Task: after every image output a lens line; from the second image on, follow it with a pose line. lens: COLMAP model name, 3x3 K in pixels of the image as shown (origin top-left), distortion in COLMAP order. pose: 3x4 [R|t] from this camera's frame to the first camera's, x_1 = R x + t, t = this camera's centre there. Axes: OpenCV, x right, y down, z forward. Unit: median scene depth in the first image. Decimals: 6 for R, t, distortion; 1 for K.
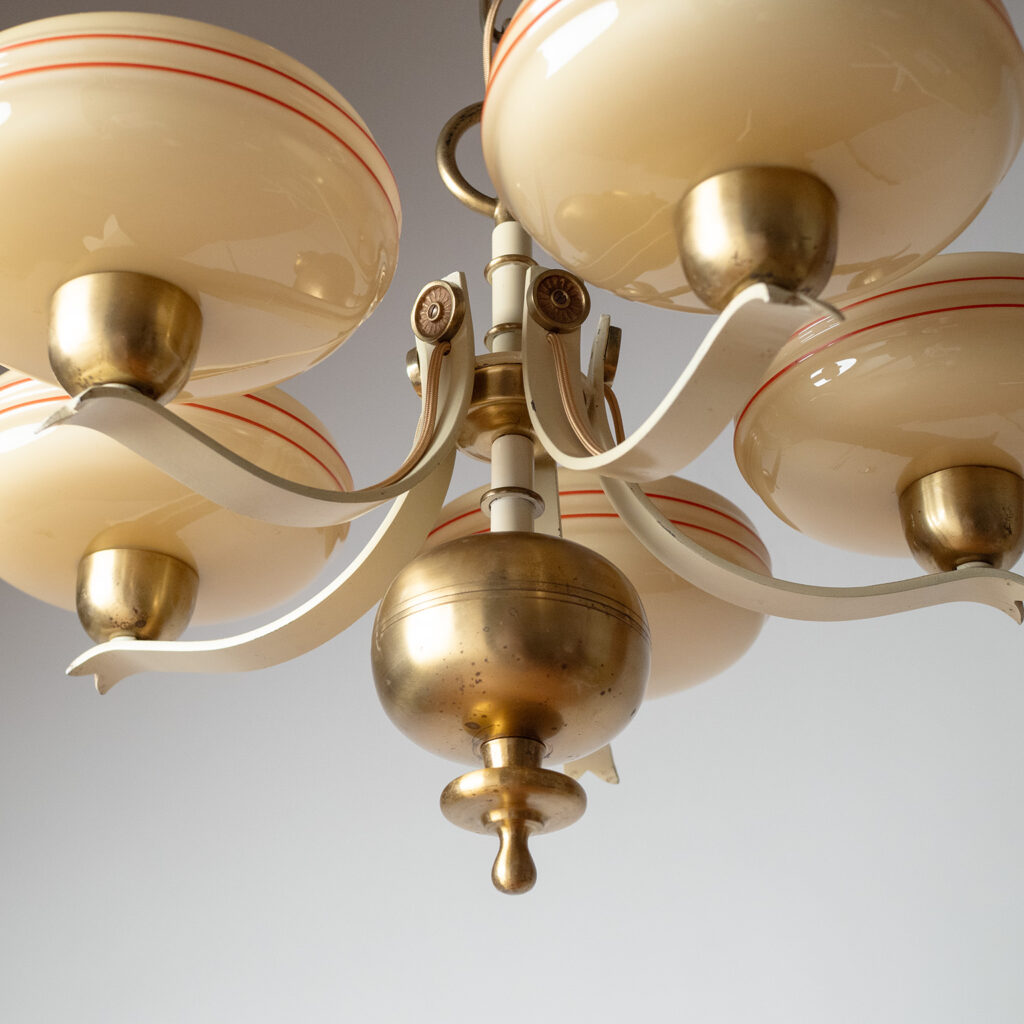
lens RADIAL K [[1925.1, 0, 512.0], [0, 1925.1, 512.0], [0, 0, 1]] dist [-0.010837, -0.058494]
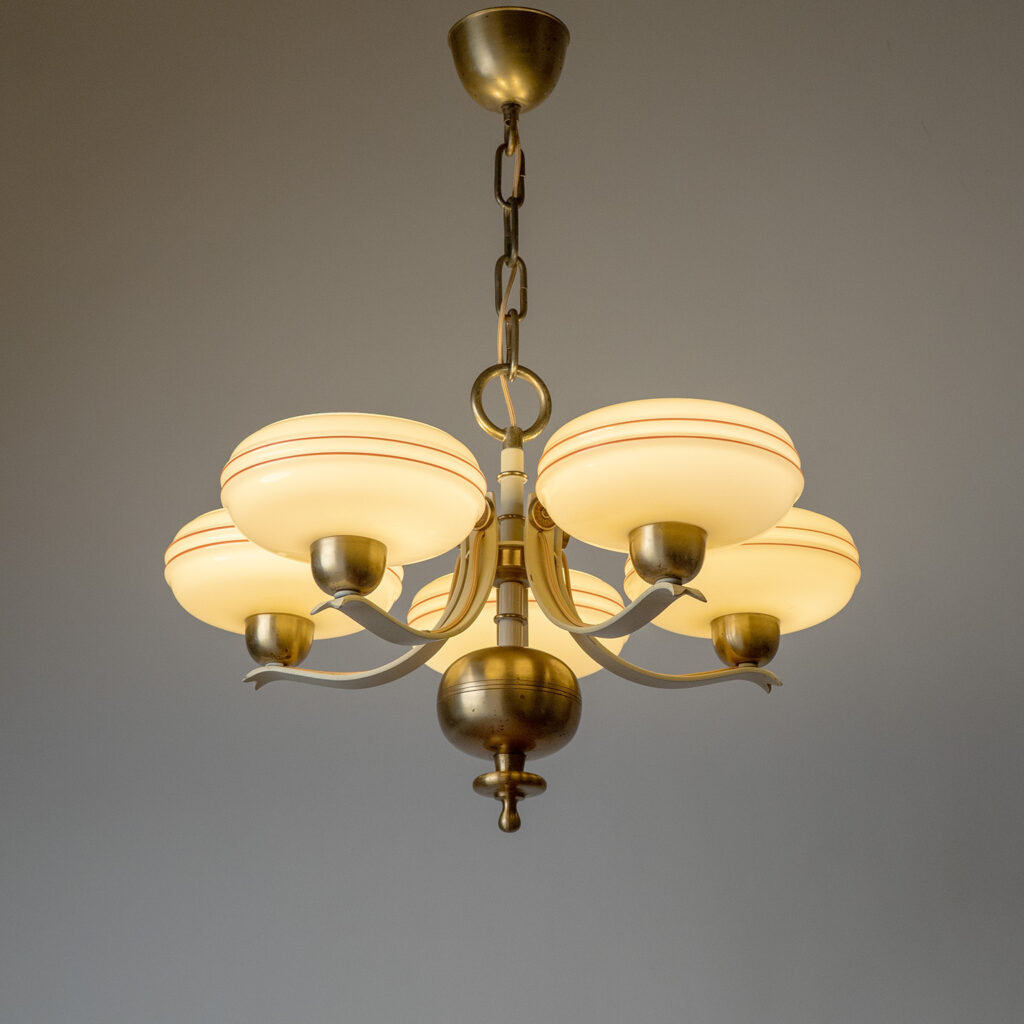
lens RADIAL K [[2312.1, 0, 512.0], [0, 2312.1, 512.0], [0, 0, 1]] dist [-0.563288, -0.020697]
pose [[0.984461, 0.052201, 0.167663, -0.374163], [-0.086207, 0.975488, 0.202466, -0.552489], [-0.152984, -0.213773, 0.964830, -1.112315]]
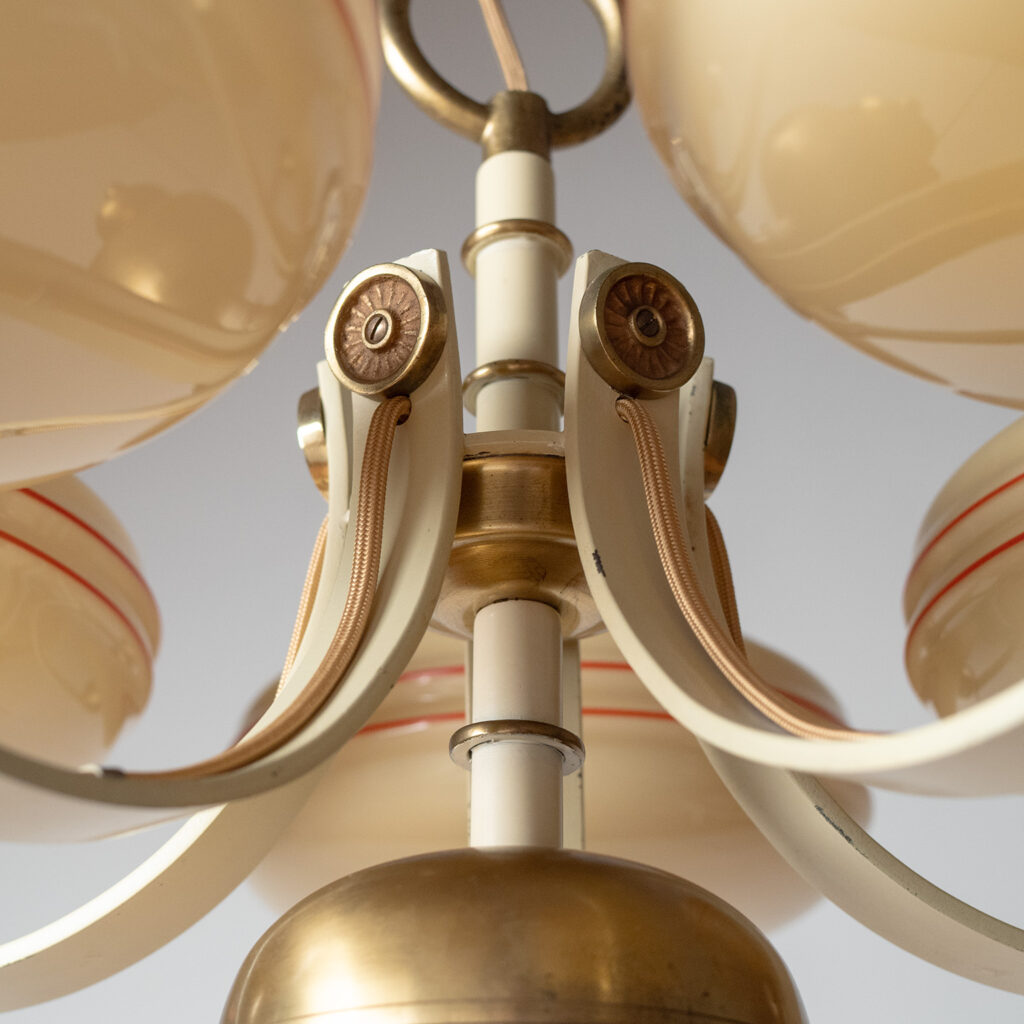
lens RADIAL K [[1925.1, 0, 512.0], [0, 1925.1, 512.0], [0, 0, 1]] dist [-0.010837, -0.058494]
pose [[0.987747, 0.068820, 0.140070, -0.071555], [-0.073180, 0.996974, 0.026214, -0.074751], [-0.137843, -0.036143, 0.989794, 0.530431]]
